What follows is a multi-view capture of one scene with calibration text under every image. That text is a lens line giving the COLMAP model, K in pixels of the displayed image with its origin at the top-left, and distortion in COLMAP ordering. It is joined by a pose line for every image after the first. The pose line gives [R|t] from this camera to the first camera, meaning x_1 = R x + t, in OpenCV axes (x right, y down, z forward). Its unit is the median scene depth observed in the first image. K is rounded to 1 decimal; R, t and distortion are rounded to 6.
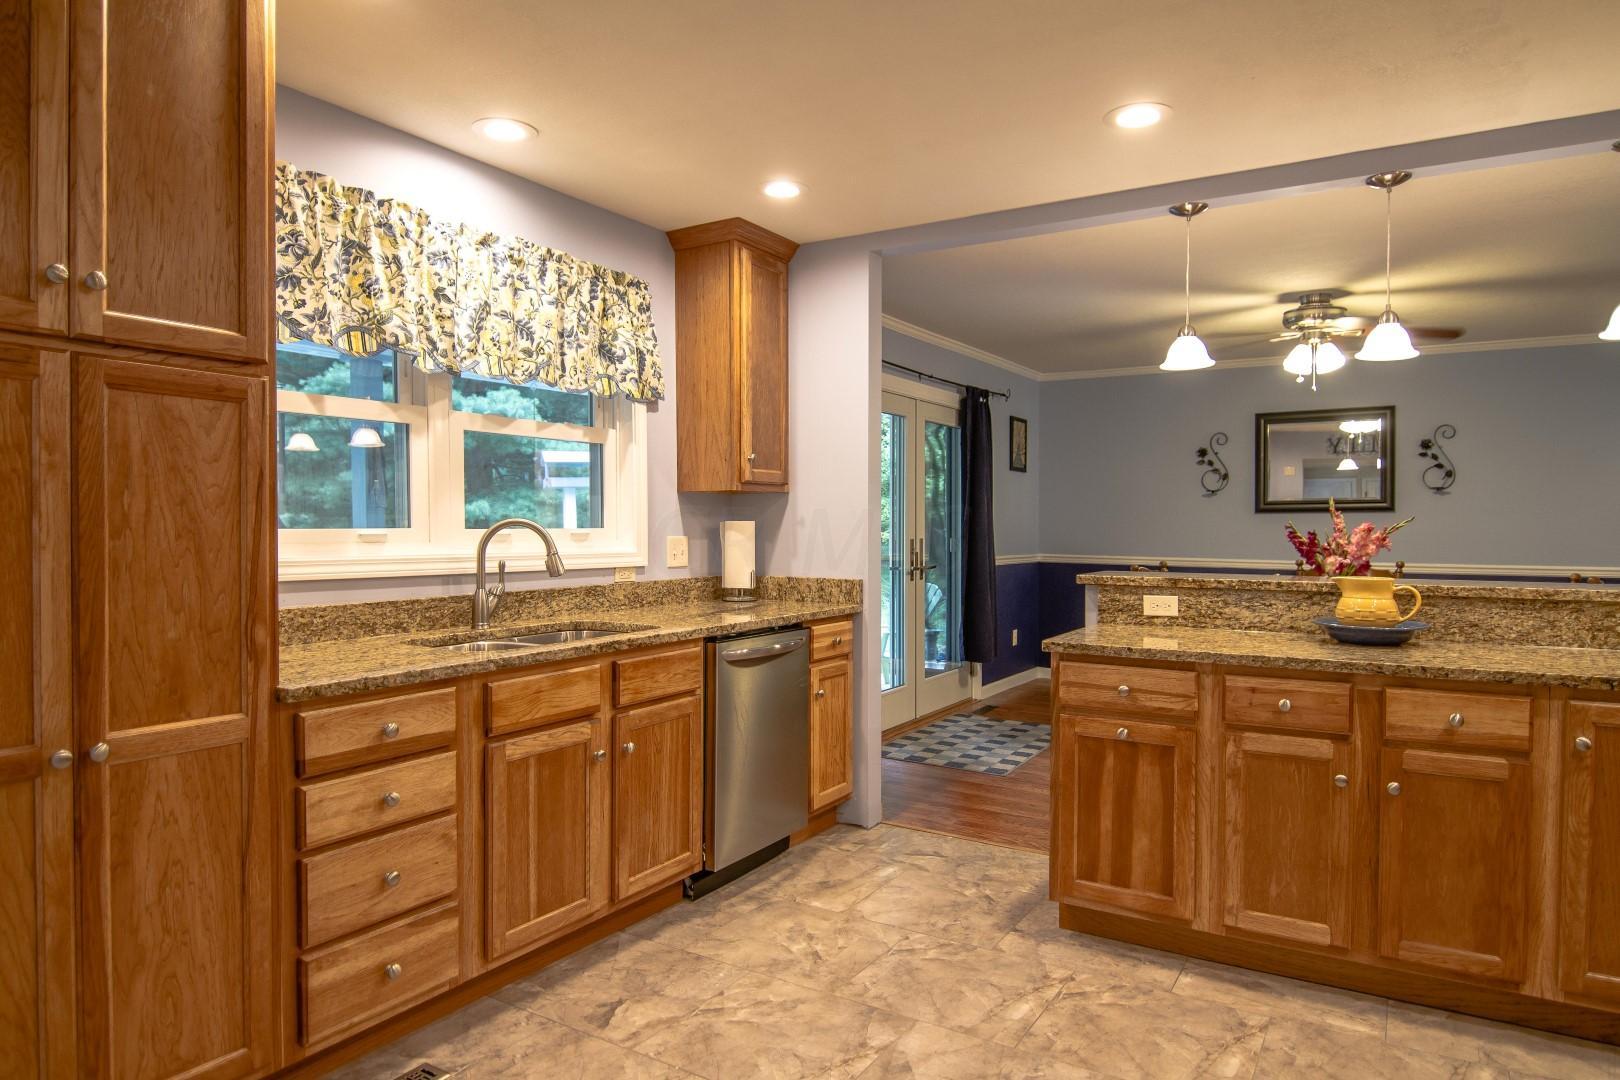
lens RADIAL K [[998.3, 0, 803.7], [0, 998.3, 540.5], [0, 0, 1]] dist [0.003296, -0.016322]
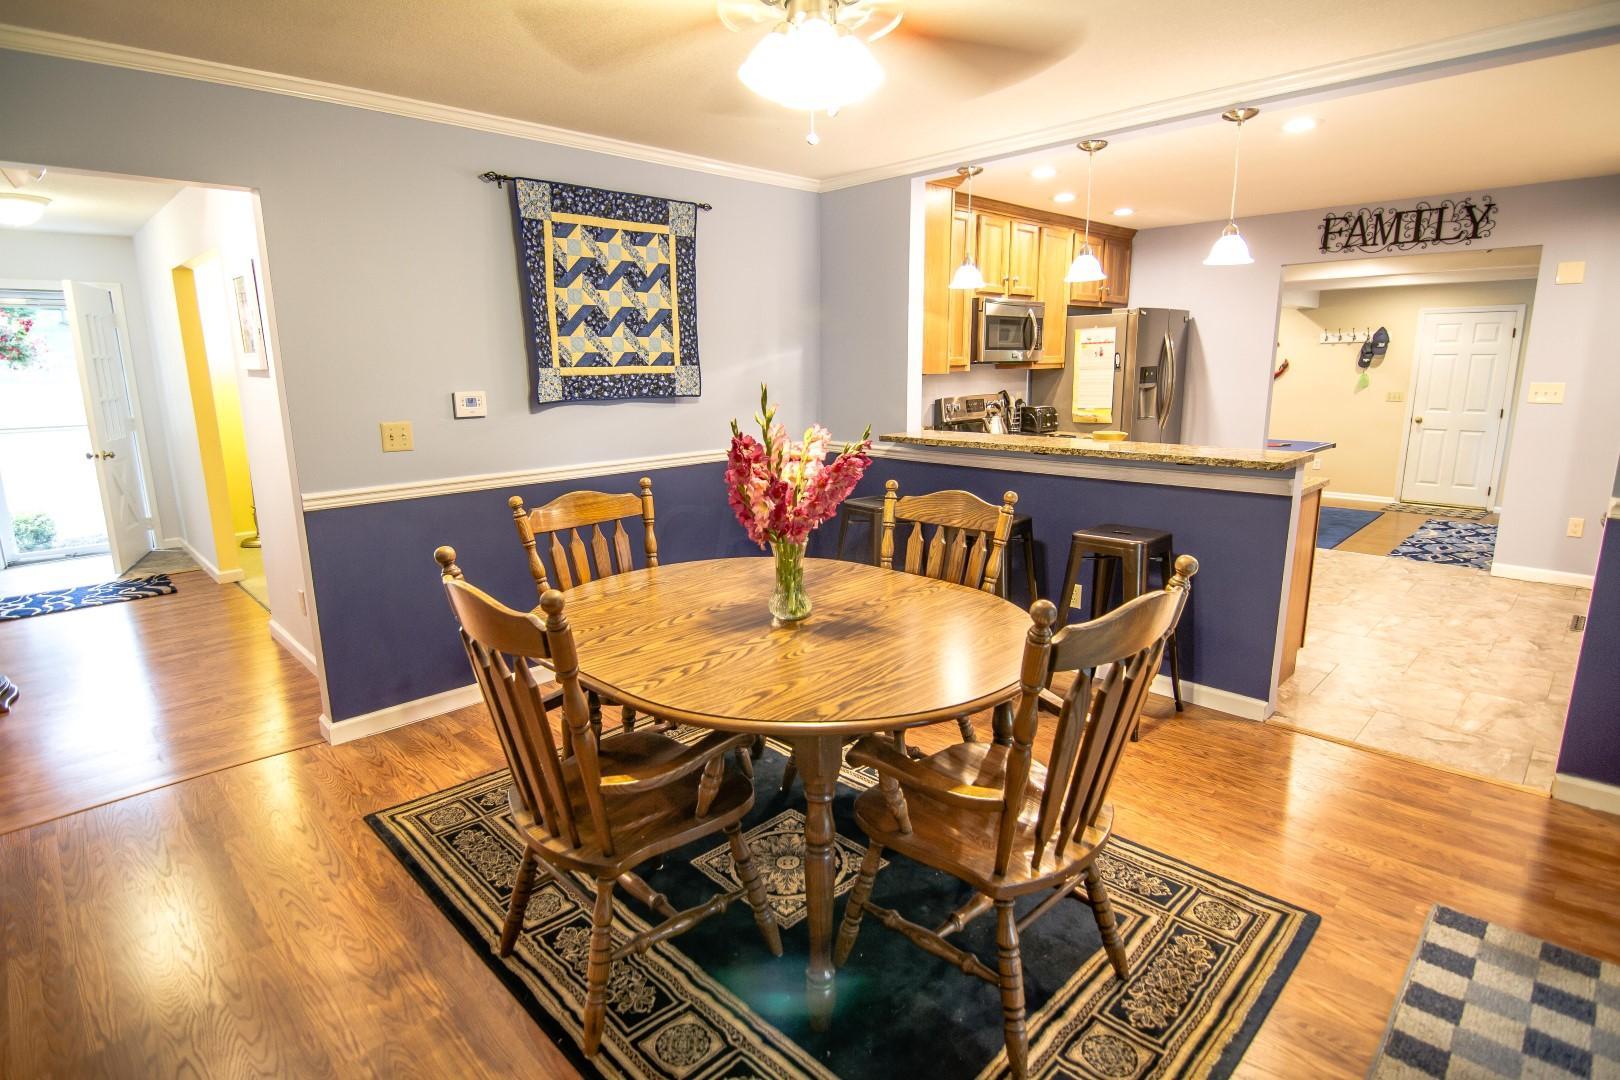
lens RADIAL K [[824.6, 0, 804.9], [0, 824.6, 540.9], [0, 0, 1]] dist [-0.022757, -0.002124]
pose [[-0.970986, -0.033110, 0.236832, 0.637039], [0.020735, 0.974981, 0.221320, -0.080955], [-0.238234, 0.219809, -0.946007, 2.136400]]
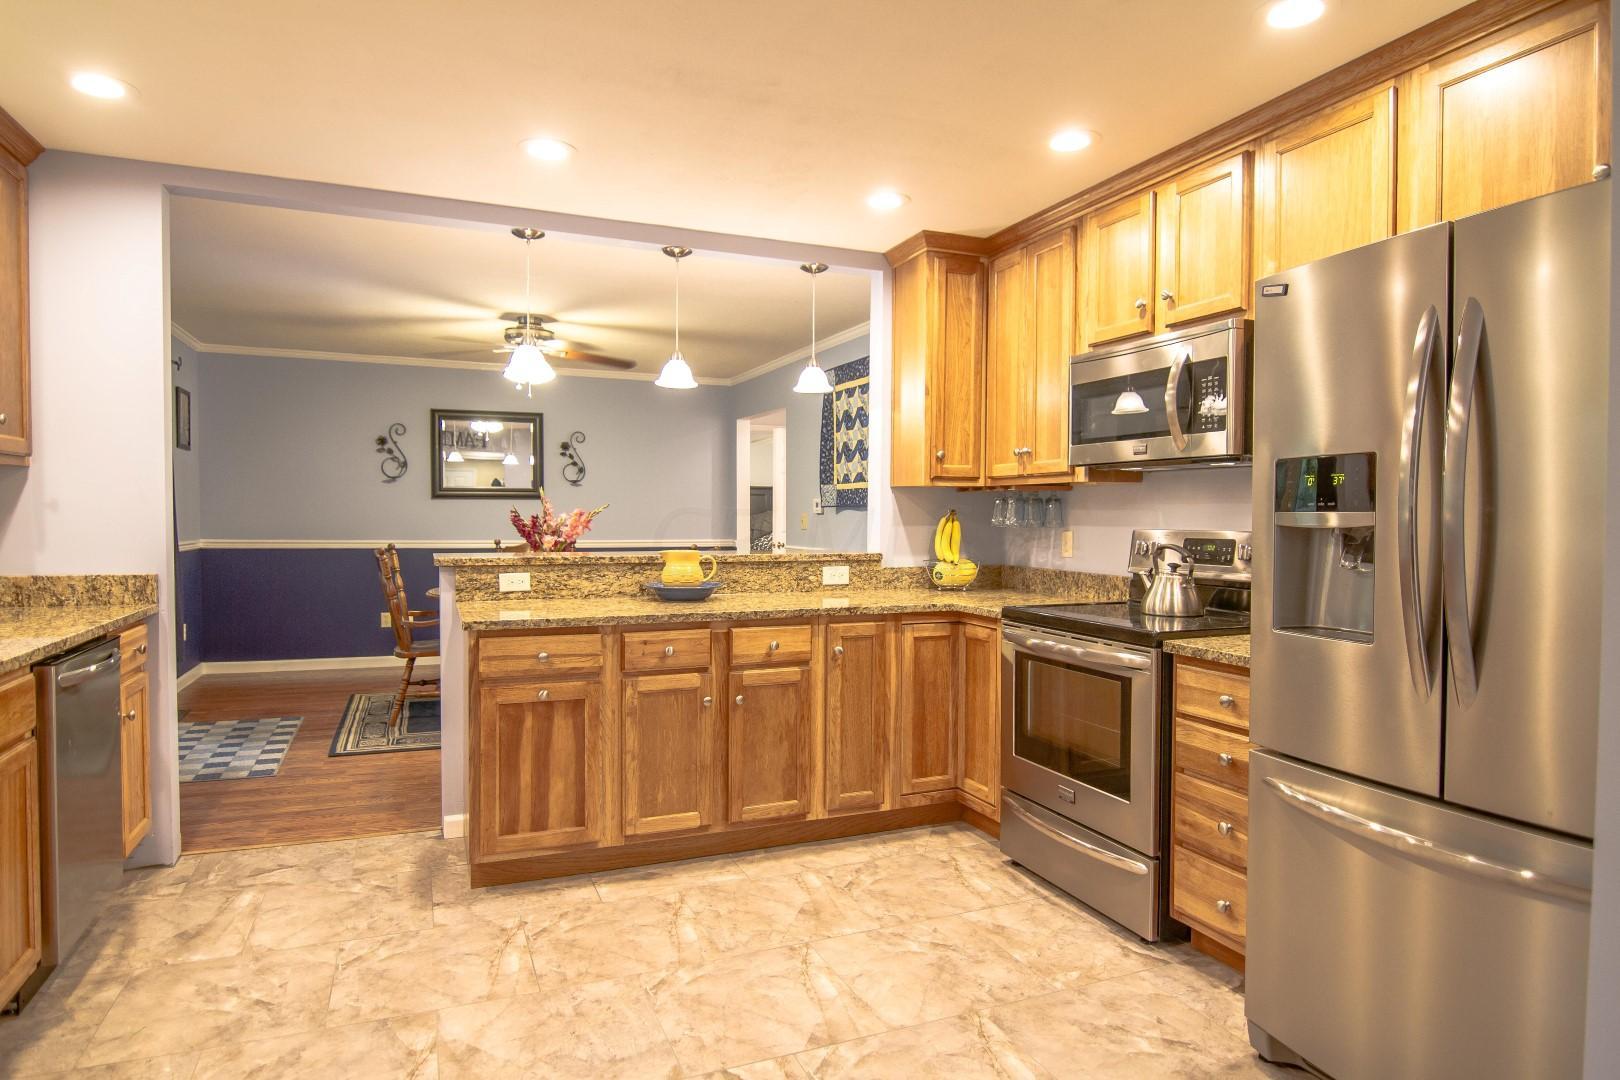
lens RADIAL K [[928.1, 0, 800.2], [0, 928.1, 535.7], [0, 0, 1]] dist [-0.003544, -0.011403]
pose [[0.587052, -0.019456, 0.809315, -0.310939], [0.008032, 0.999802, 0.018209, -0.003626], [-0.809509, -0.004189, 0.587092, 0.129128]]
